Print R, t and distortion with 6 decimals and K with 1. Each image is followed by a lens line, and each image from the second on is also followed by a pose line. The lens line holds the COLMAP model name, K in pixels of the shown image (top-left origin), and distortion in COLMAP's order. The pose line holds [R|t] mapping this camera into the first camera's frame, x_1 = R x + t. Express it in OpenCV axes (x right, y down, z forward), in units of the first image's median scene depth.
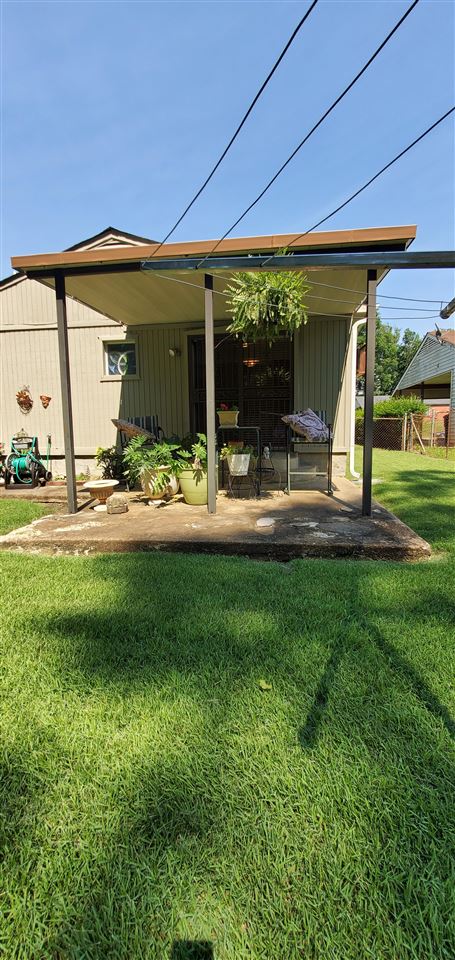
lens RADIAL K [[376.6, 0, 227.5], [0, 376.6, 480.0], [0, 0, 1]] dist [0.000489, -0.003621]
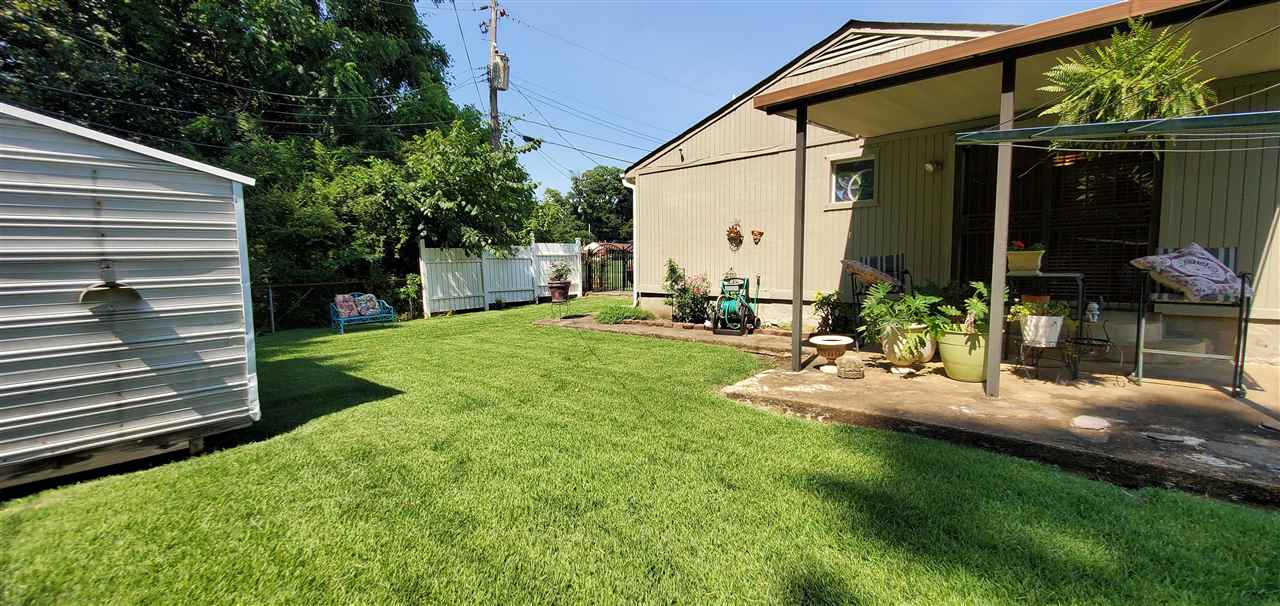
lens RADIAL K [[502.2, 0, 636.1], [0, 502.2, 307.2], [0, 0, 1]] dist [0.000489, -0.003621]
pose [[0.810946, 0.054705, -0.582558, -0.038599], [-0.075720, 0.997060, -0.011777, -0.017125], [0.580201, 0.053662, 0.812704, -0.166912]]
